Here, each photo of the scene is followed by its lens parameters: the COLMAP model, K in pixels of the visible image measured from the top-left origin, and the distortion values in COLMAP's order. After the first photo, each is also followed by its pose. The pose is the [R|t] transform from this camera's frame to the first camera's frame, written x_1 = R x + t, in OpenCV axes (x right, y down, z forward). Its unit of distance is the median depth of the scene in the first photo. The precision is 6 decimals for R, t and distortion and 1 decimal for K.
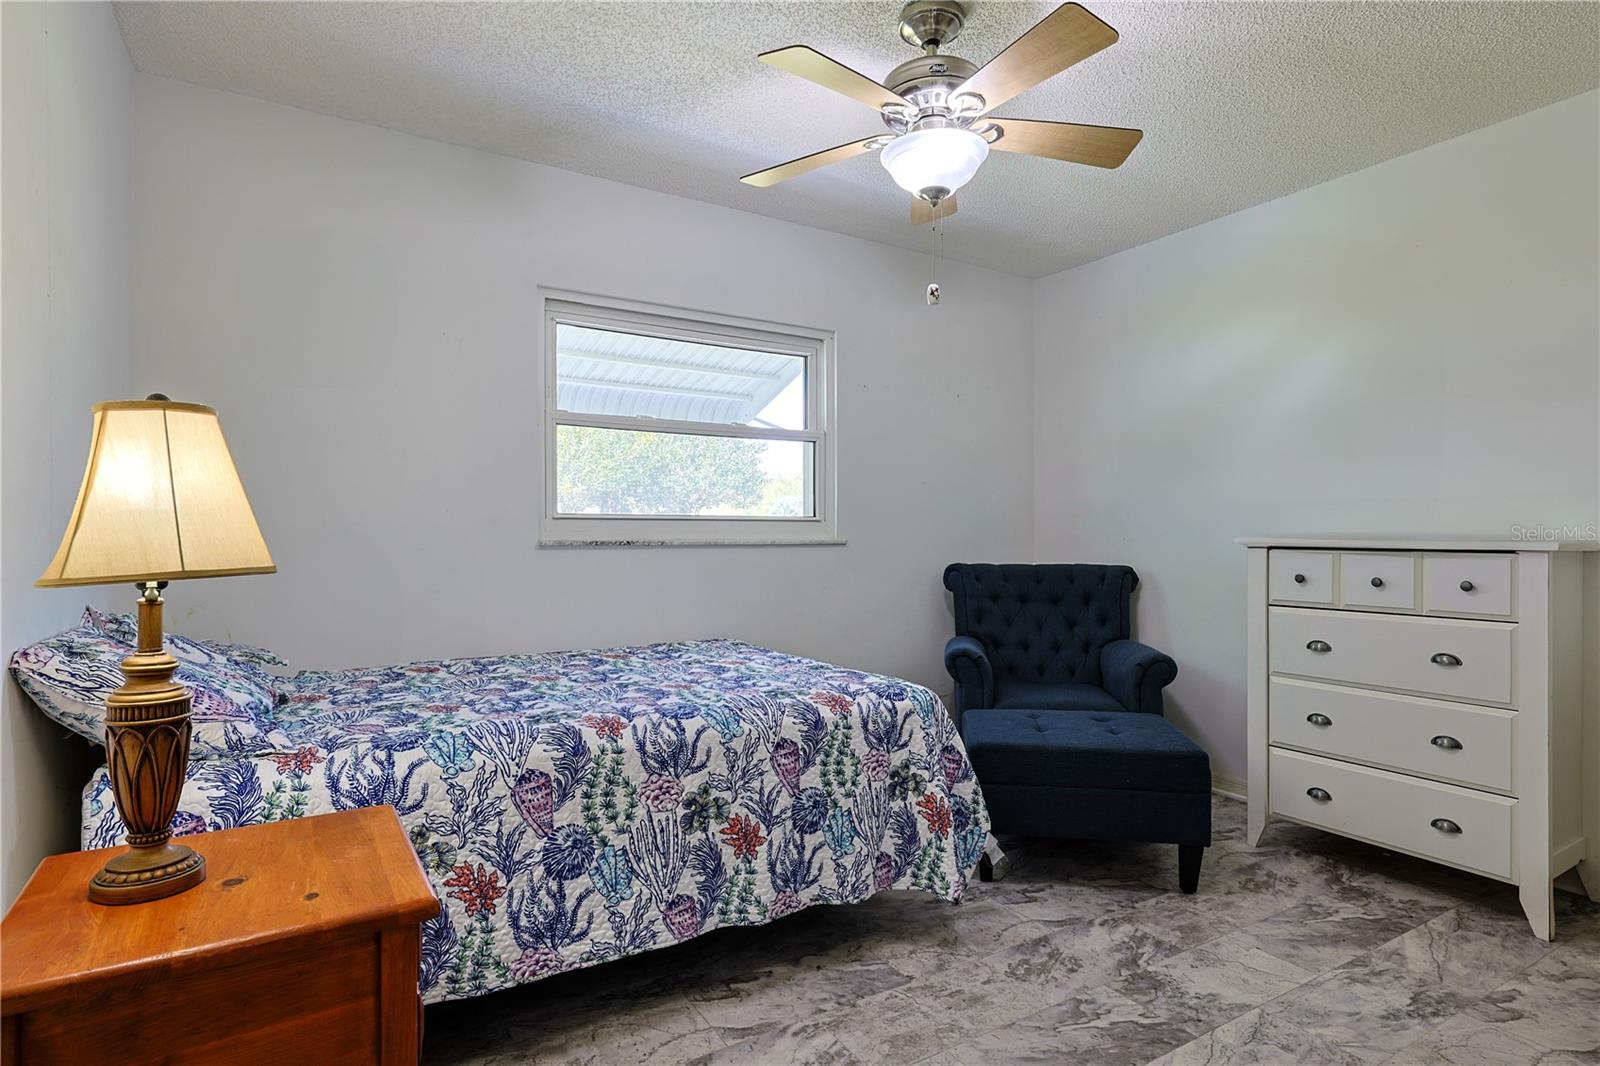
lens RADIAL K [[847.3, 0, 803.5], [0, 847.3, 534.2], [0, 0, 1]] dist [-0.002055, -0.000518]
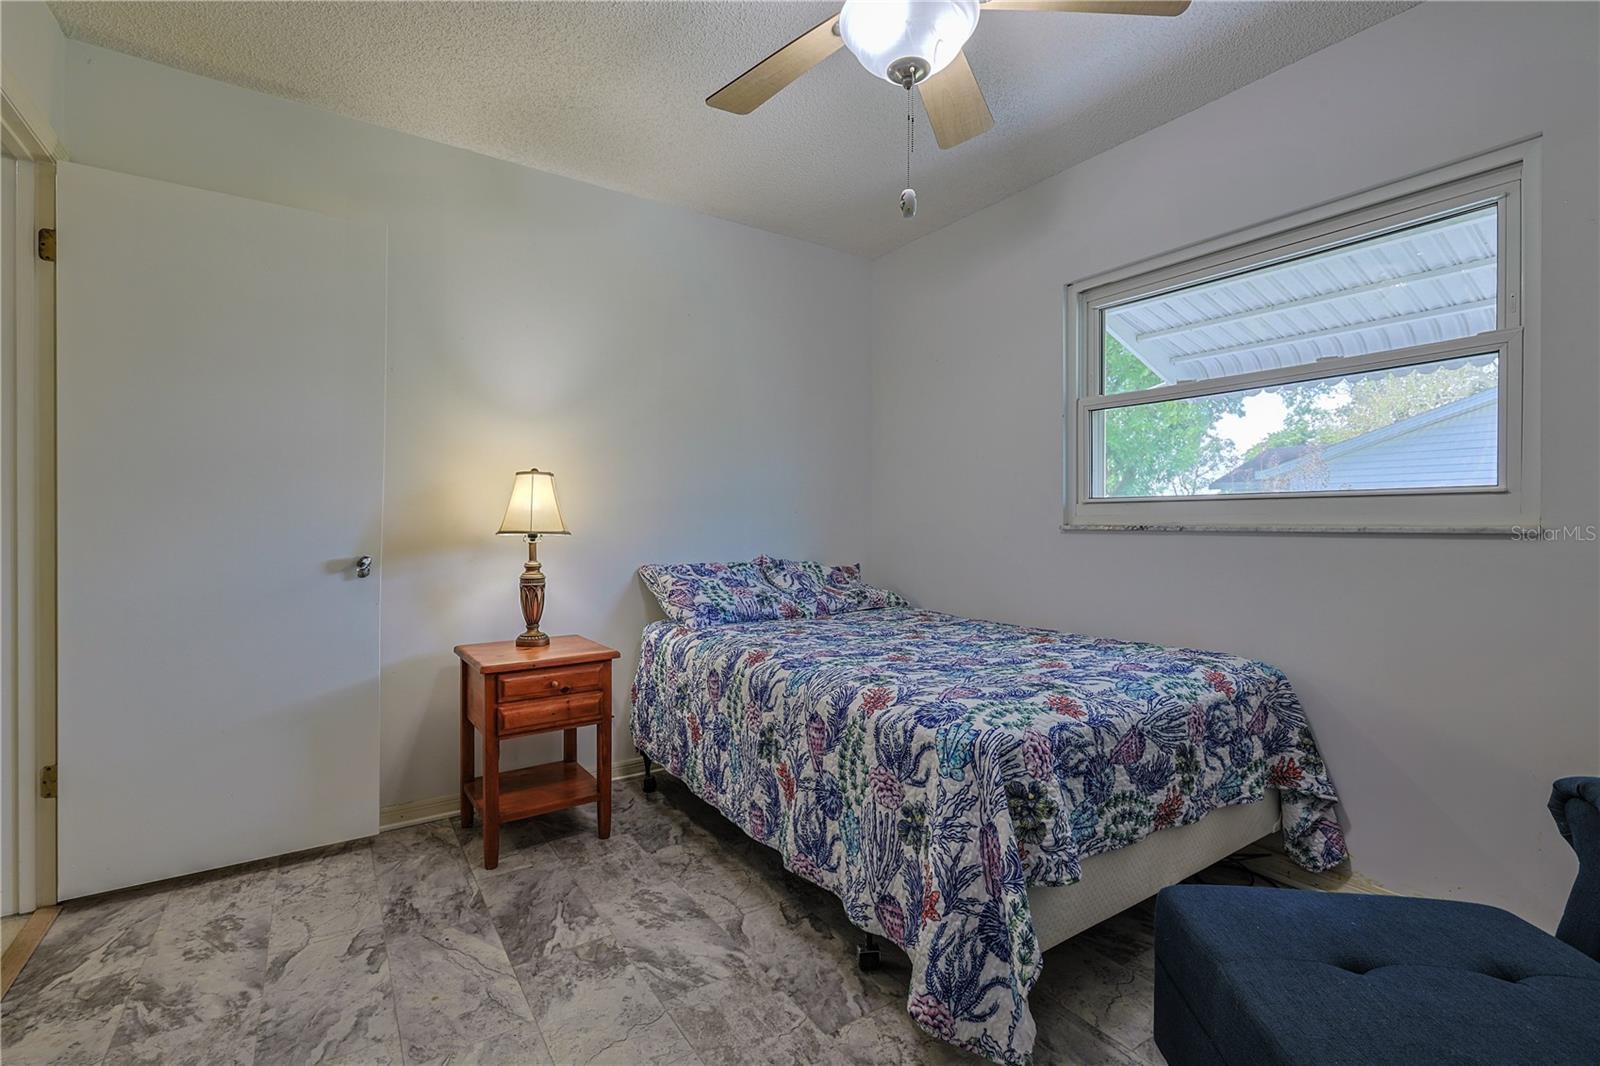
lens RADIAL K [[724.3, 0, 801.3], [0, 724.3, 519.4], [0, 0, 1]] dist [-0.004549, 0.000564]
pose [[0.037356, -0.001579, -0.999301, 0.879915], [-0.000072, 0.999999, -0.001583, 0.004453], [0.999302, 0.000131, 0.037356, 0.962522]]
